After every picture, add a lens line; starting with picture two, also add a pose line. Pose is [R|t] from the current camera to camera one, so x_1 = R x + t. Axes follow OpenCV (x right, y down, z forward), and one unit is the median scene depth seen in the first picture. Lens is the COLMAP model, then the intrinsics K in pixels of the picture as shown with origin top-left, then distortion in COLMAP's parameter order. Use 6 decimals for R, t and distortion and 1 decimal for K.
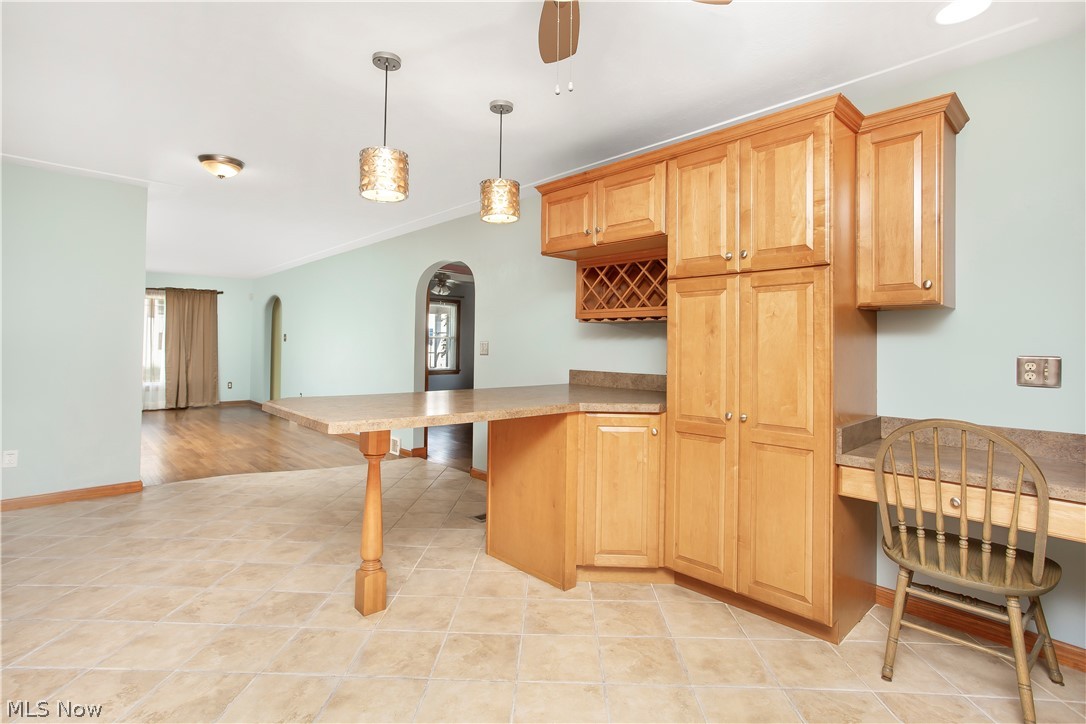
lens RADIAL K [[522.2, 0, 549.9], [0, 522.2, 328.9], [0, 0, 1]] dist [-0.033766, 0.011992]
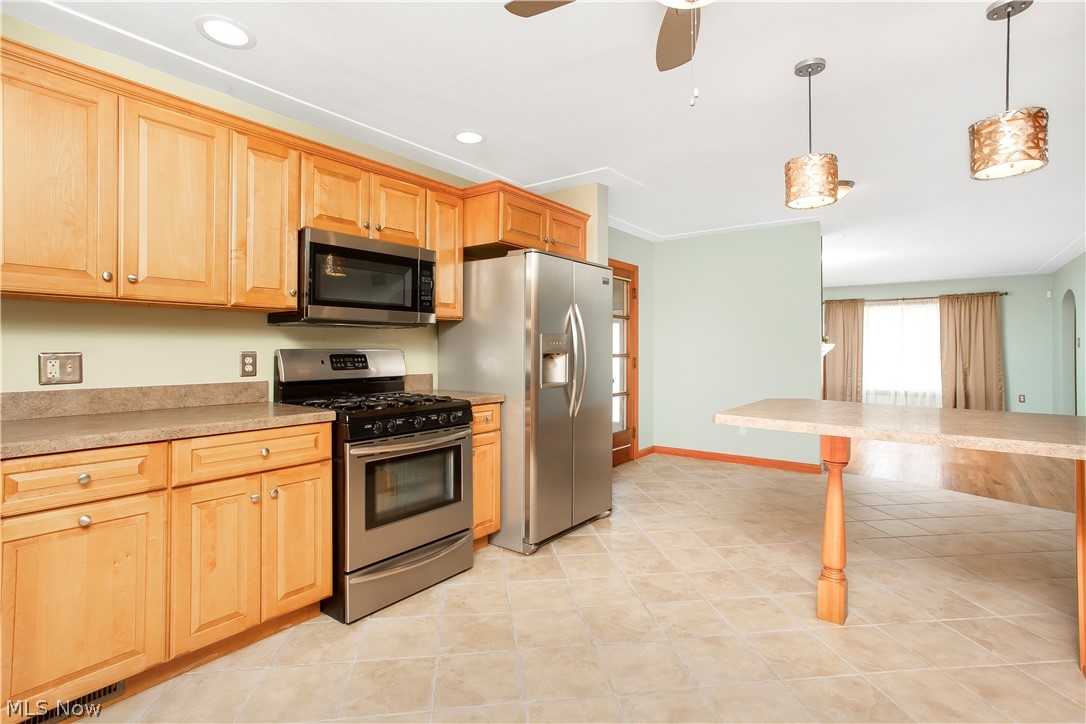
lens RADIAL K [[522.2, 0, 529.9], [0, 522.2, 344.2], [0, 0, 1]] dist [-0.033766, 0.011992]
pose [[0.124952, -0.022592, -0.991906, 0.548966], [0.035496, 0.999202, -0.018287, 0.019051], [0.991528, -0.032924, 0.125654, 0.315317]]
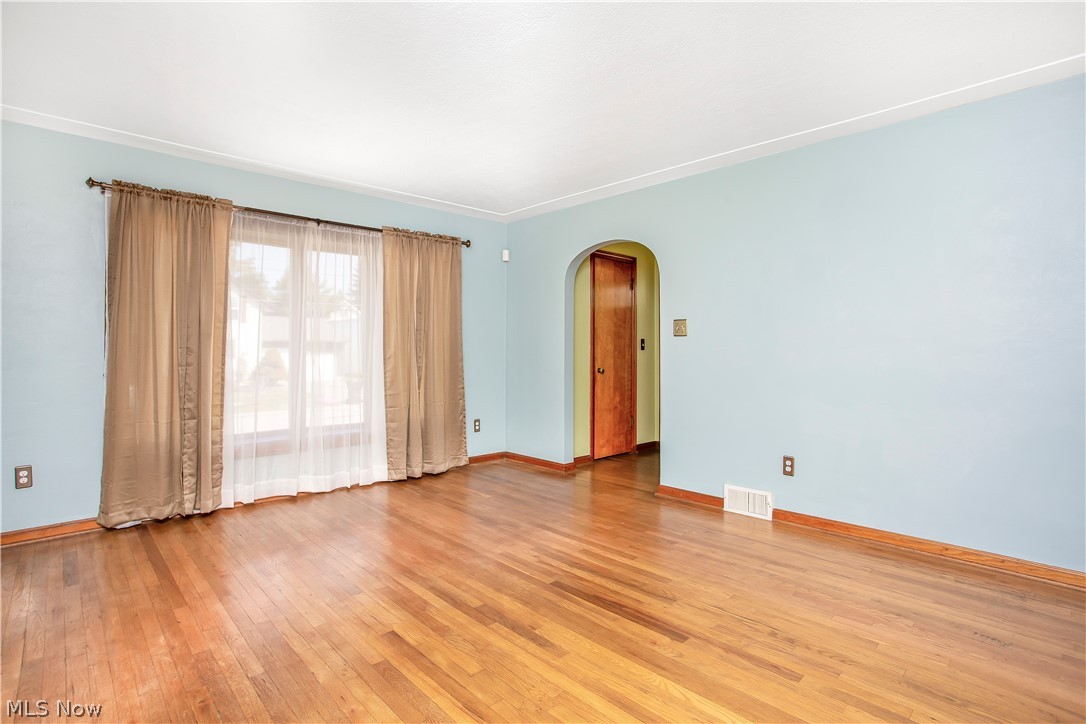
lens RADIAL K [[522.2, 0, 527.6], [0, 522.2, 344.7], [0, 0, 1]] dist [-0.033766, 0.011992]
pose [[0.999217, -0.019444, -0.034445, -2.269774], [0.020015, 0.999666, 0.016326, 0.087369], [0.034116, -0.017003, 0.999273, 1.987041]]
